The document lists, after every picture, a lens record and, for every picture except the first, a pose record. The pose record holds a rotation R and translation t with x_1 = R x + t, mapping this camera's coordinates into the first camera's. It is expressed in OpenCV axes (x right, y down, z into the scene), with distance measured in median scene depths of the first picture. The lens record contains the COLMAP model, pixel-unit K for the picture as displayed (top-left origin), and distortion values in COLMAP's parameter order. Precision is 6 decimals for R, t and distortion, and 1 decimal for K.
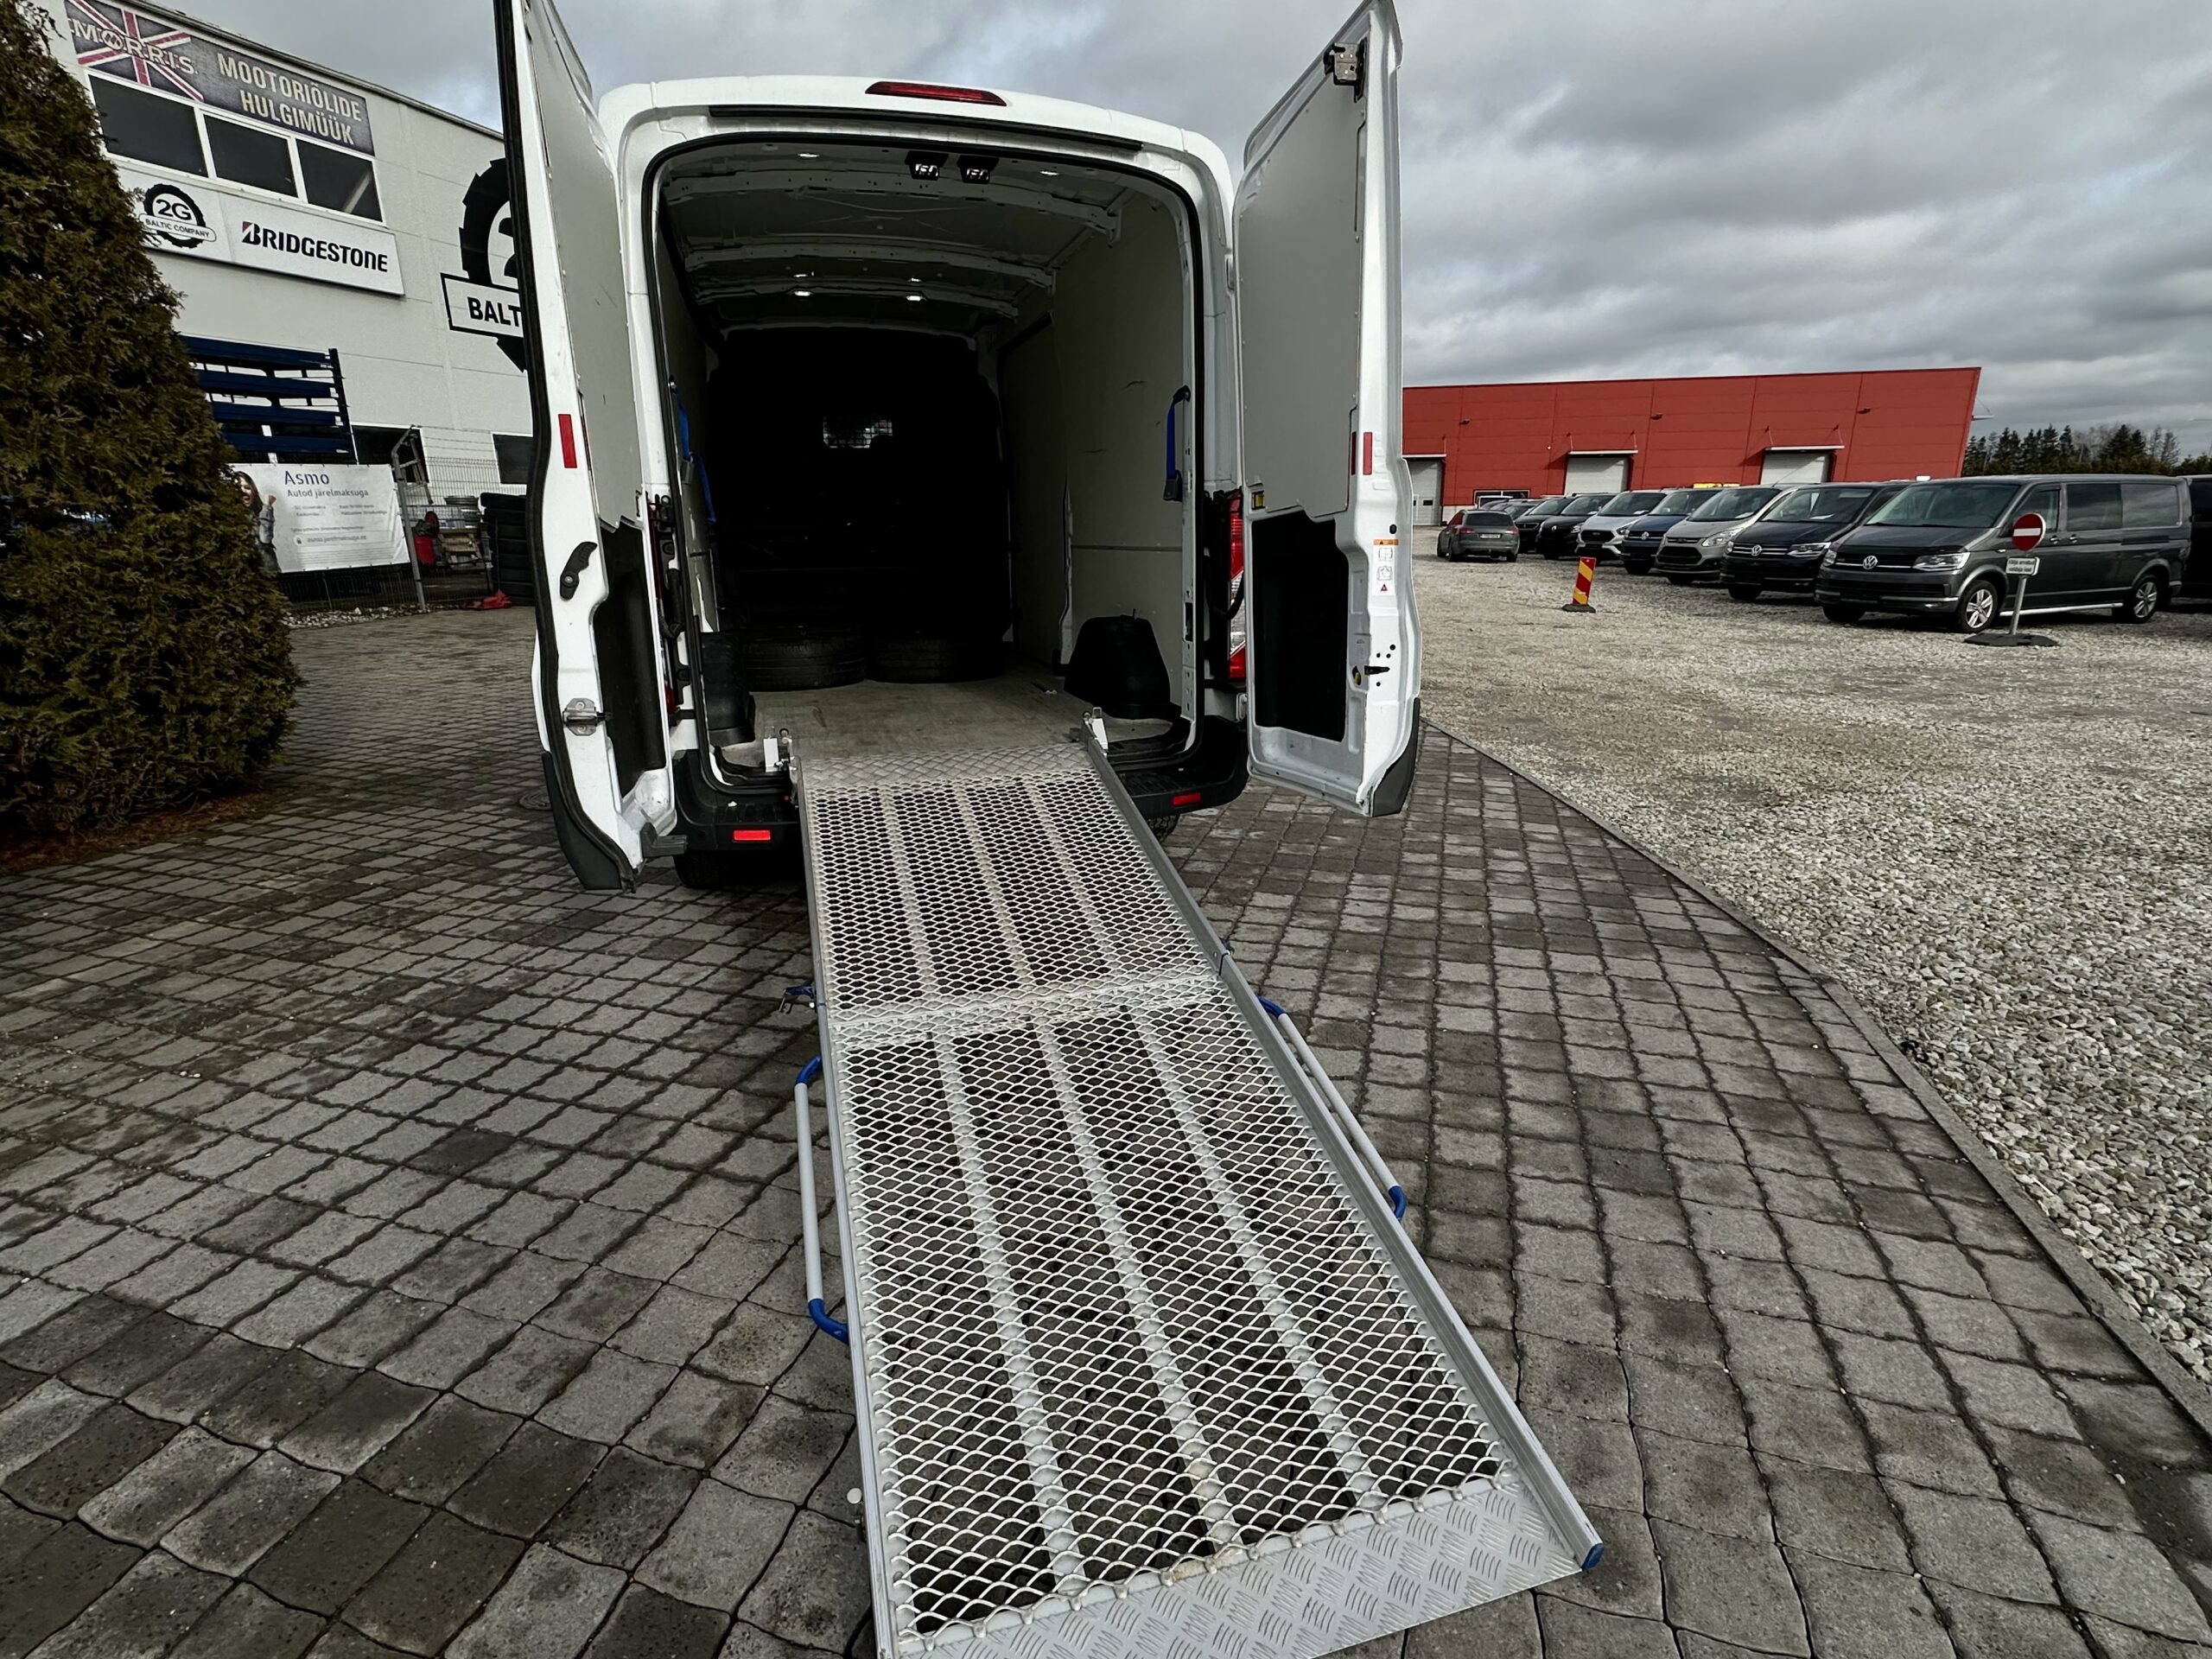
lens RADIAL K [[1097.2, 0, 1100.1], [0, 1097.2, 834.7], [0, 0, 1]] dist [0.000138, -0.001224]
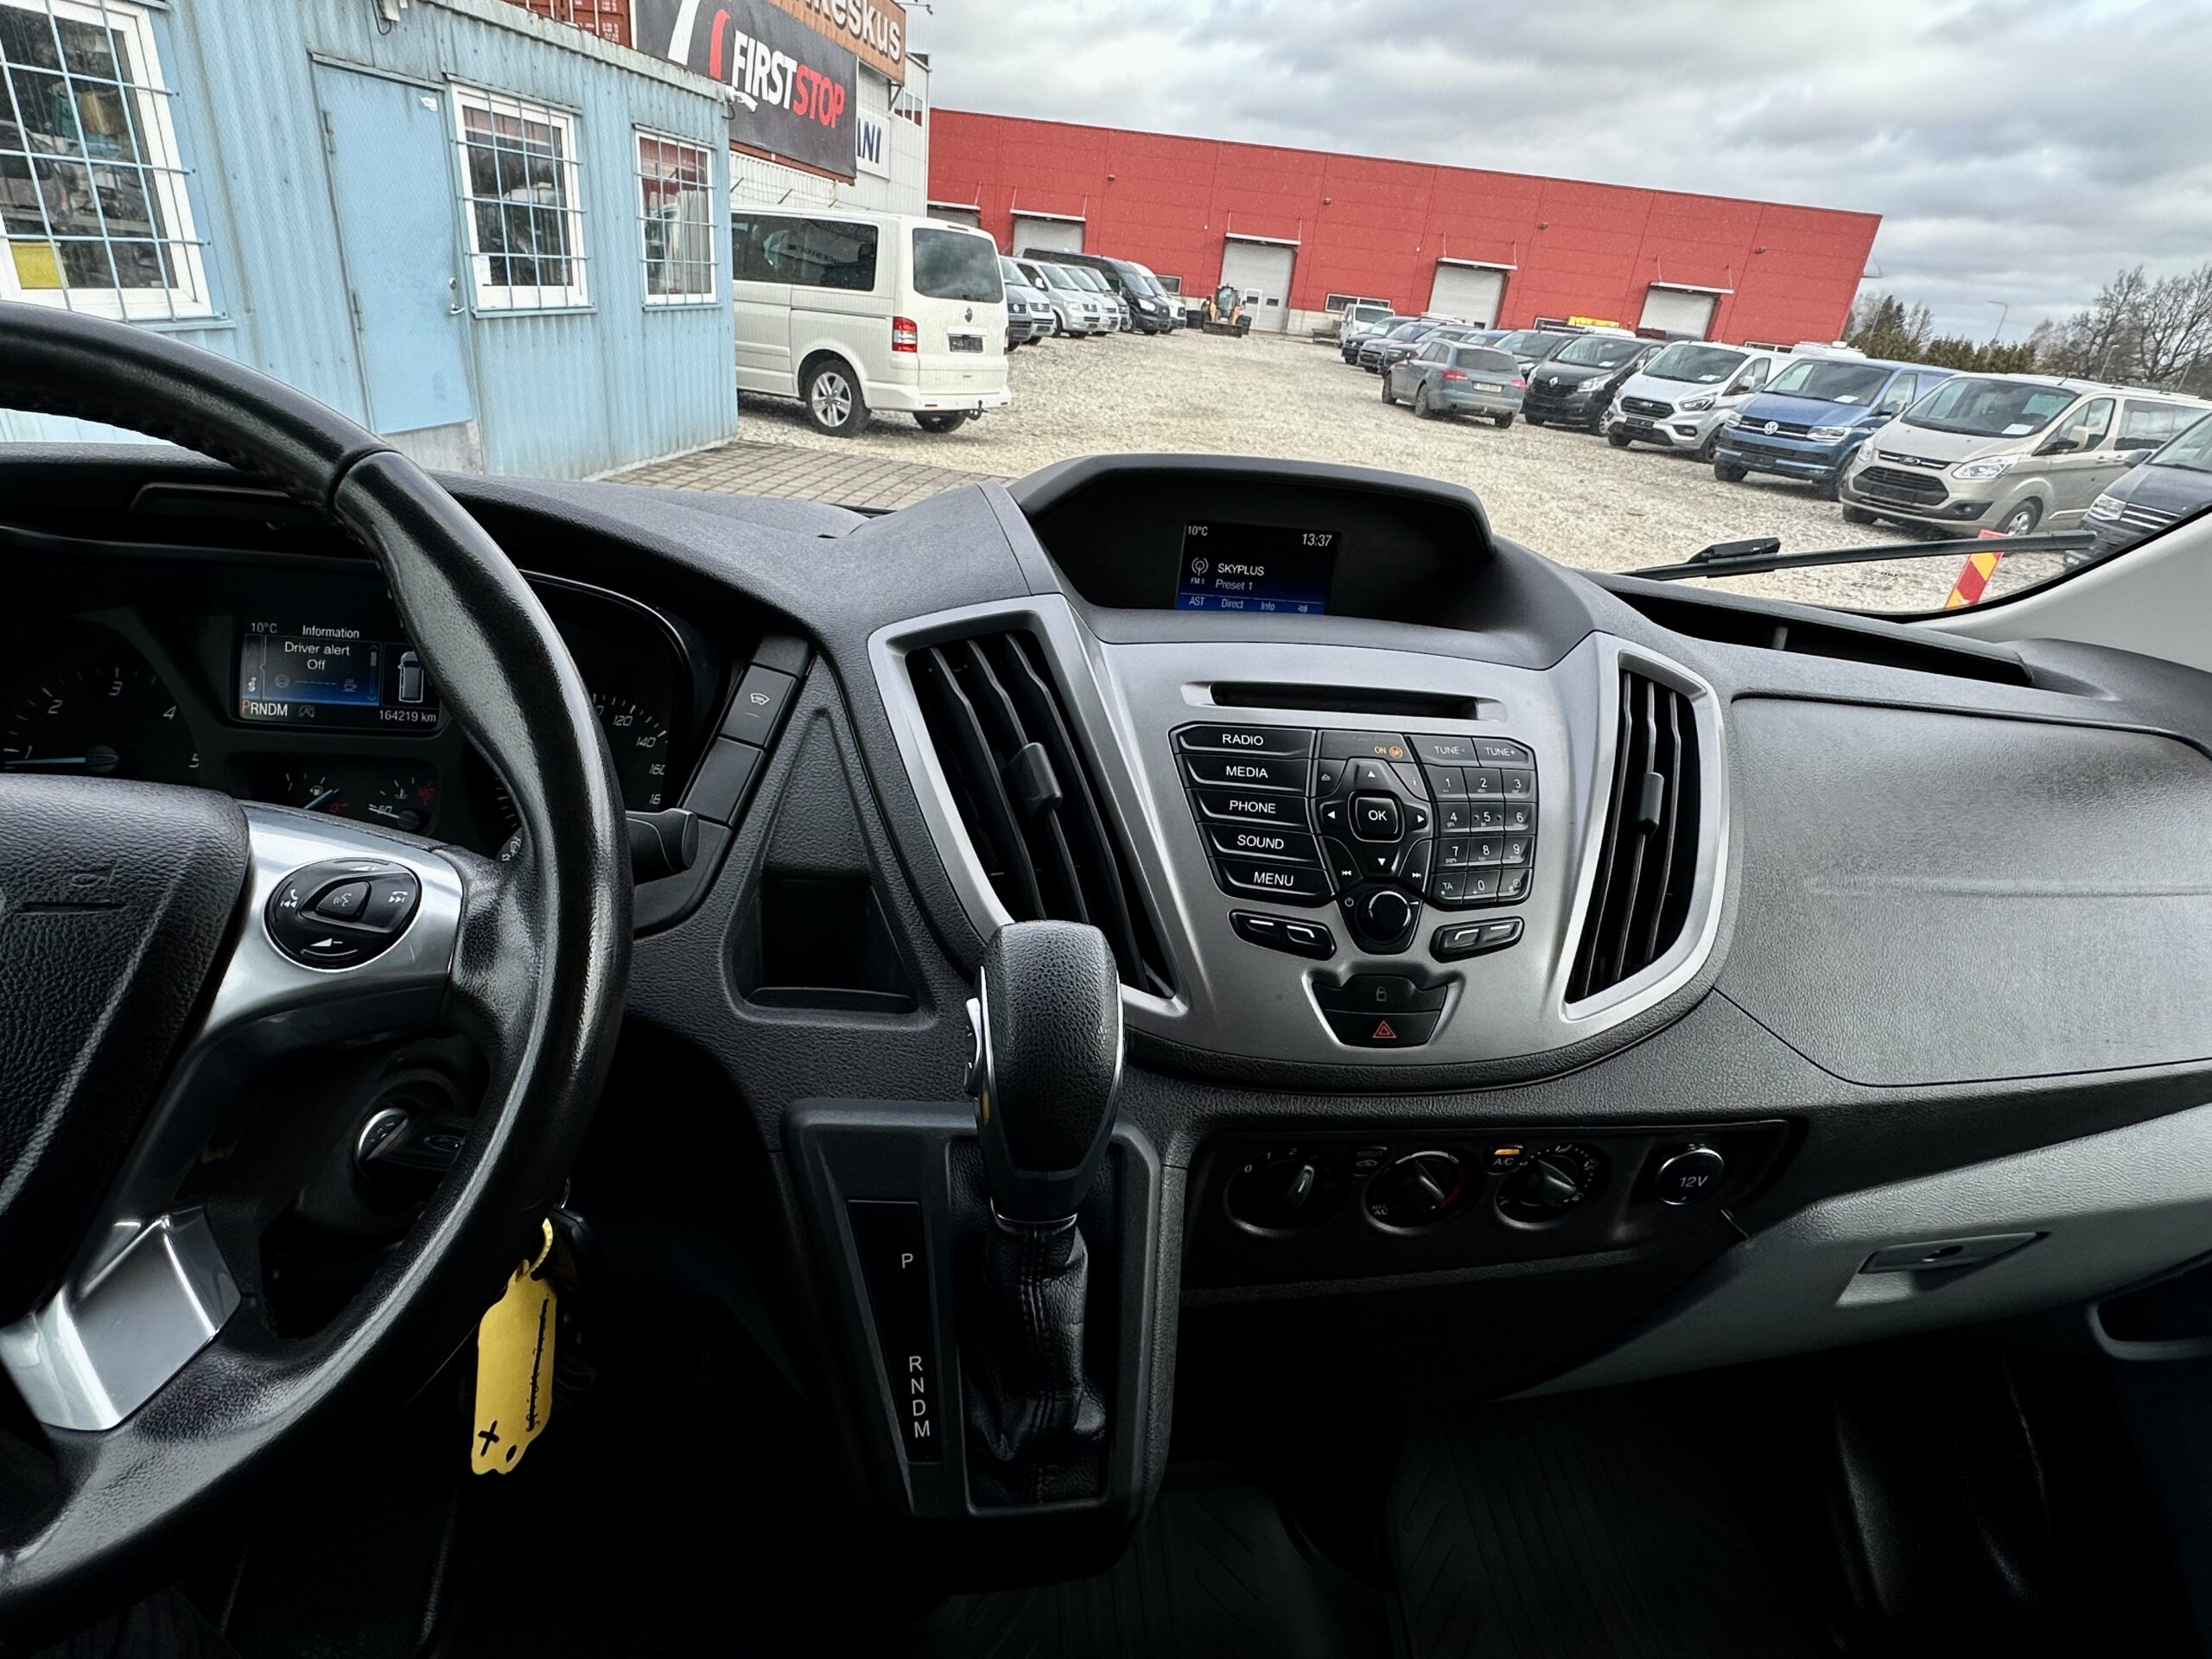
lens RADIAL K [[1154.1, 0, 1102.2], [0, 1154.1, 845.4], [0, 0, 1]] dist [-0.002787, 0.001240]
pose [[0.974076, 0.012750, 0.225860, -0.185015], [-0.051878, 0.984393, 0.168165, -0.548500], [-0.220191, -0.175523, 0.959535, 1.731780]]
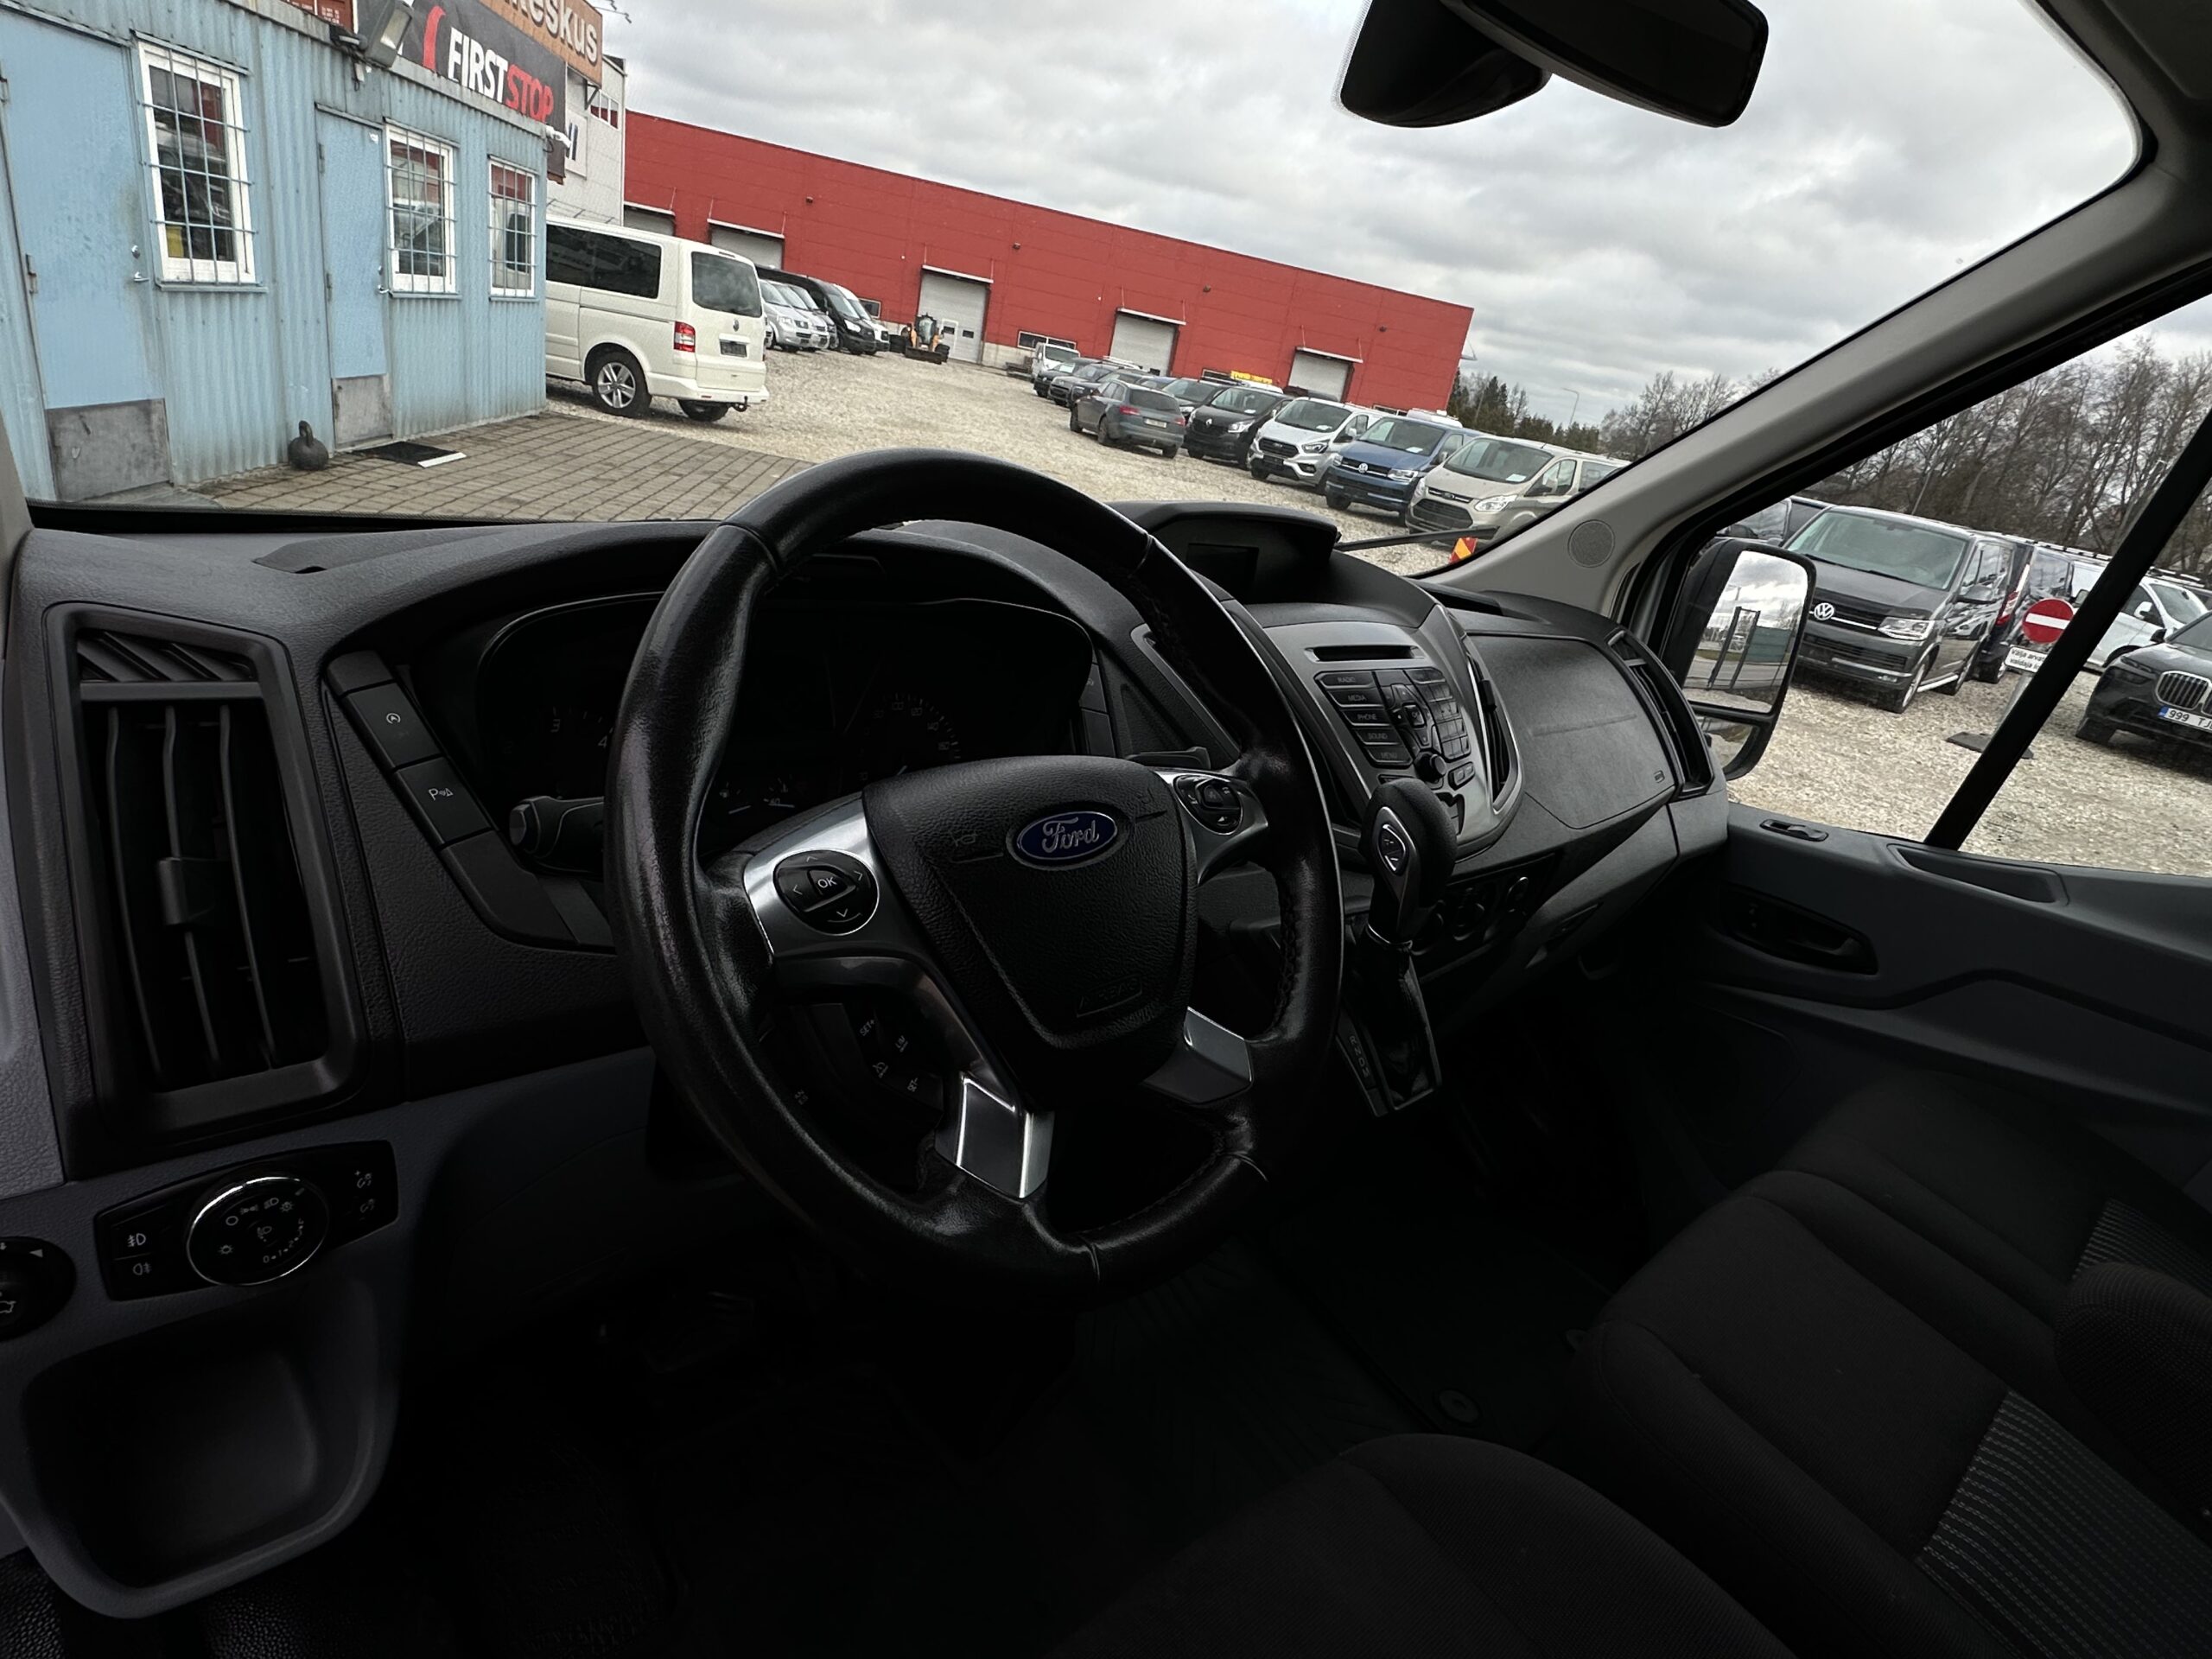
lens RADIAL K [[1154.1, 0, 1102.2], [0, 1154.1, 845.4], [0, 0, 1]] dist [-0.002787, 0.001240]
pose [[0.885543, -0.001002, 0.464556, -0.415855], [-0.068063, 0.988927, 0.131875, -0.395184], [-0.459544, -0.148401, 0.875669, 1.217418]]
